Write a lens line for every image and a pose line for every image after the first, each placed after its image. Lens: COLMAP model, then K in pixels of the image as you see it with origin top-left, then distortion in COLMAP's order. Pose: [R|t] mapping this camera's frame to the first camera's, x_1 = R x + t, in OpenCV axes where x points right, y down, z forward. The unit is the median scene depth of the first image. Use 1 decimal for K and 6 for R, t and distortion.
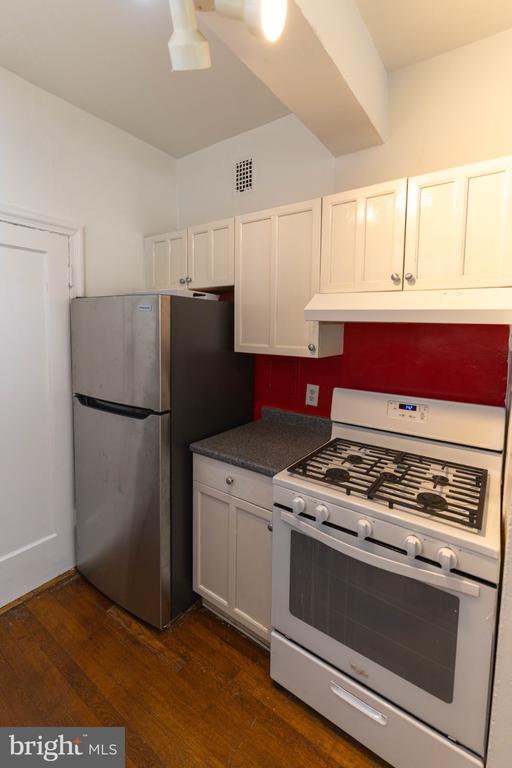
lens RADIAL K [[331.2, 0, 274.9], [0, 331.2, 356.2], [0, 0, 1]] dist [-0.002476, 0.000770]
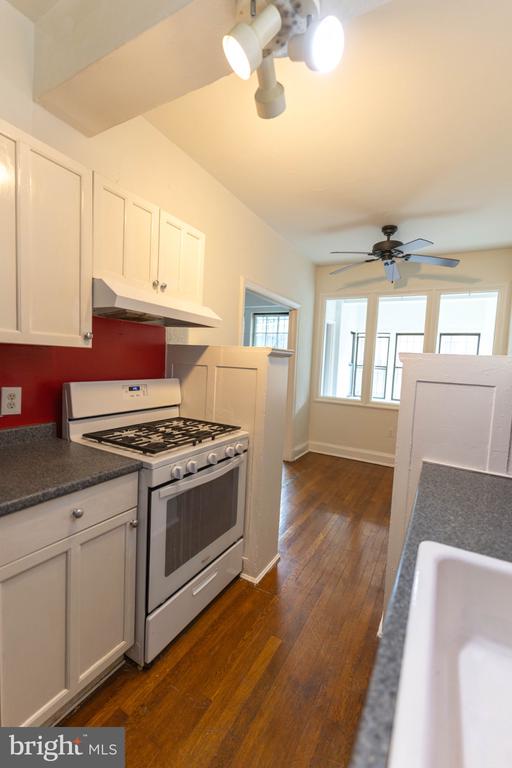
lens RADIAL K [[331.2, 0, 255.6], [0, 331.2, 384.6], [0, 0, 1]] dist [-0.002476, 0.000770]
pose [[-0.071574, -0.099201, 0.992490, -0.853655], [0.033848, 0.994227, 0.101816, 0.029319], [-0.996861, 0.040881, -0.067803, 0.634270]]
